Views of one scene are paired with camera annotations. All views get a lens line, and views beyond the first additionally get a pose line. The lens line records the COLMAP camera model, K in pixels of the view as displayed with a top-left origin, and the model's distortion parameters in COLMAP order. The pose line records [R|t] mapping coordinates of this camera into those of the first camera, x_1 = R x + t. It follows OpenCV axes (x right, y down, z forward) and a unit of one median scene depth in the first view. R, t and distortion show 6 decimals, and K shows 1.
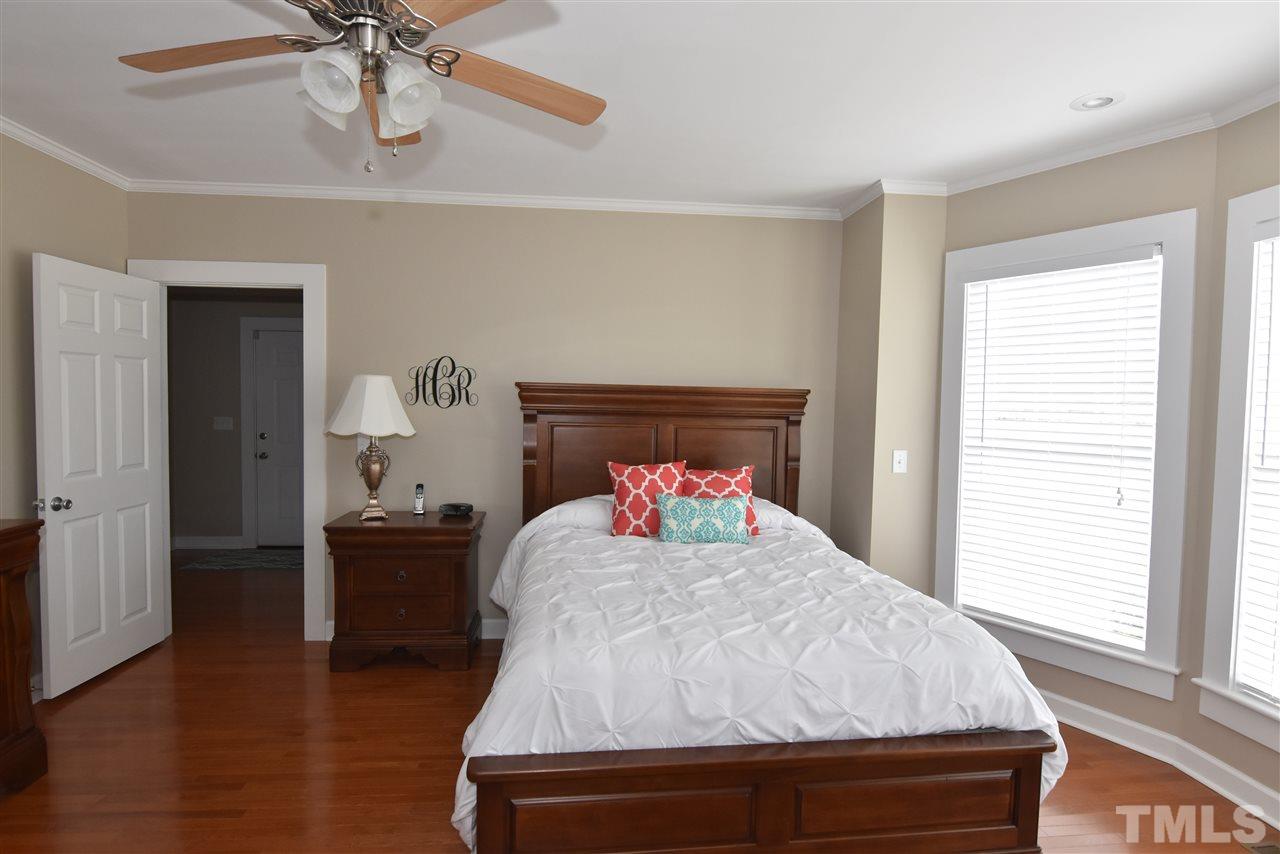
lens RADIAL K [[685.8, 0, 644.3], [0, 685.8, 434.7], [0, 0, 1]] dist [-0.017255, -0.001101]
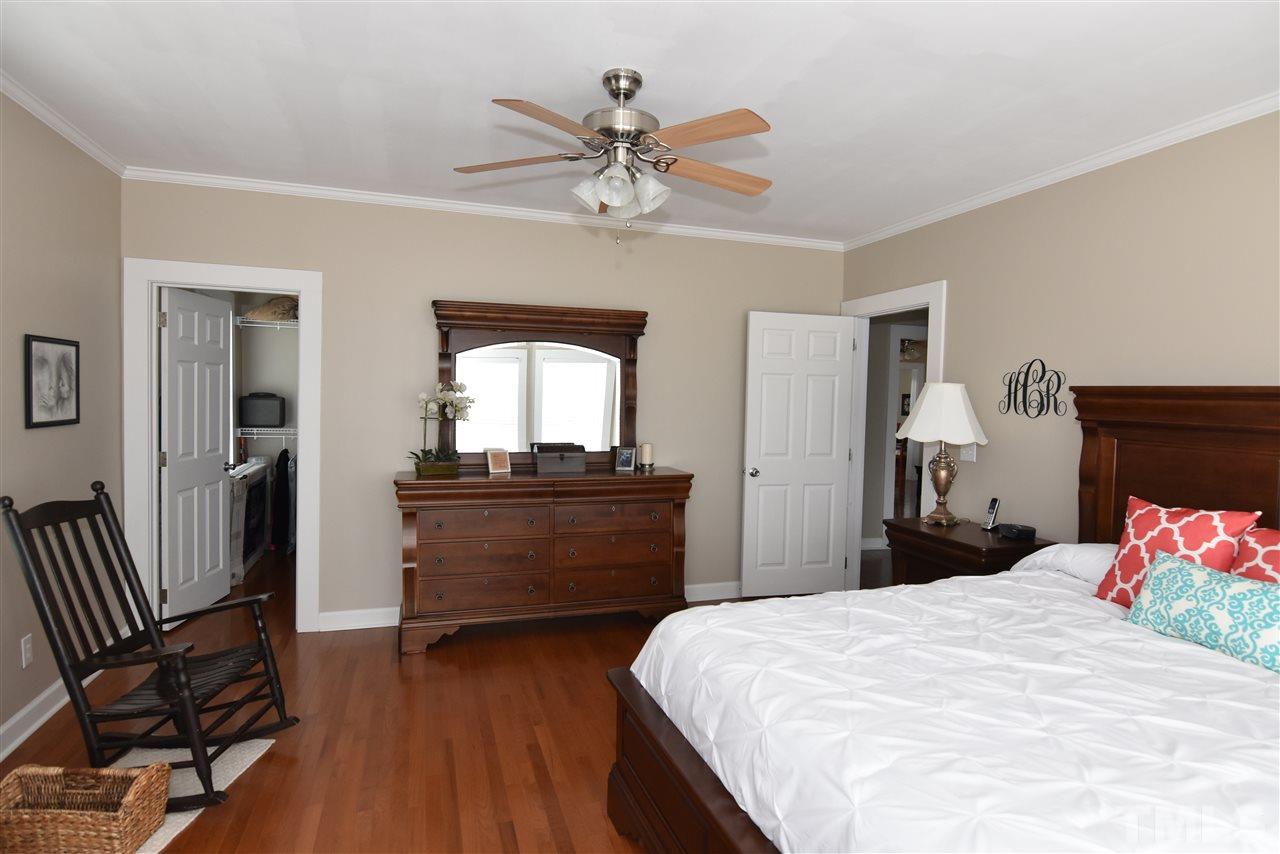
lens RADIAL K [[685.8, 0, 640.3], [0, 685.8, 422.3], [0, 0, 1]] dist [-0.017255, -0.001101]
pose [[0.207483, 0.024716, -0.977926, 0.506282], [-0.068591, 0.997588, 0.010660, -0.008388], [0.975831, 0.064866, 0.208678, 0.349230]]
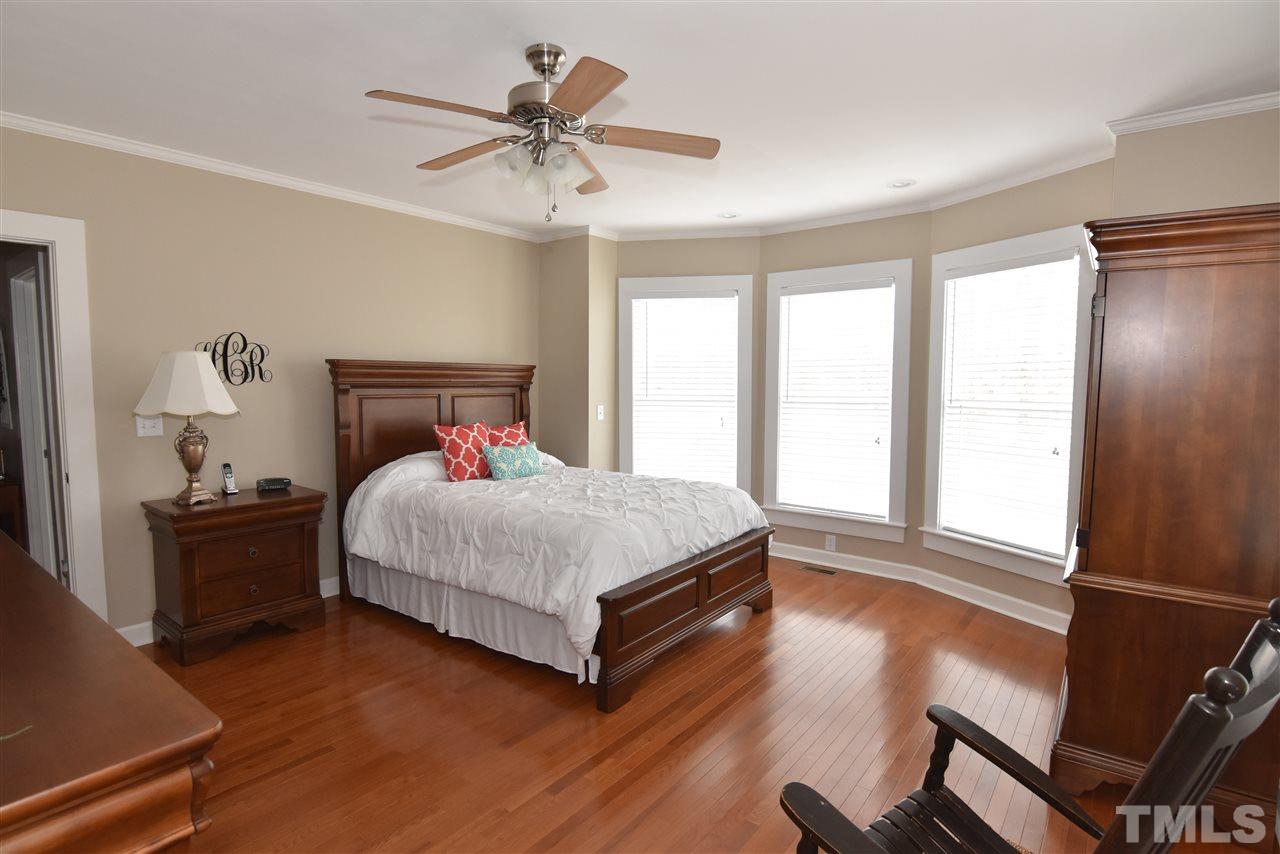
lens RADIAL K [[657.3, 0, 638.5], [0, 657.3, 426.6], [0, 0, 1]] dist [-0.006045, -0.000772]
pose [[0.687579, -0.070349, 0.722694, -0.632034], [0.044113, 0.997504, 0.055130, -0.006286], [-0.724768, -0.006026, 0.688966, -0.074007]]
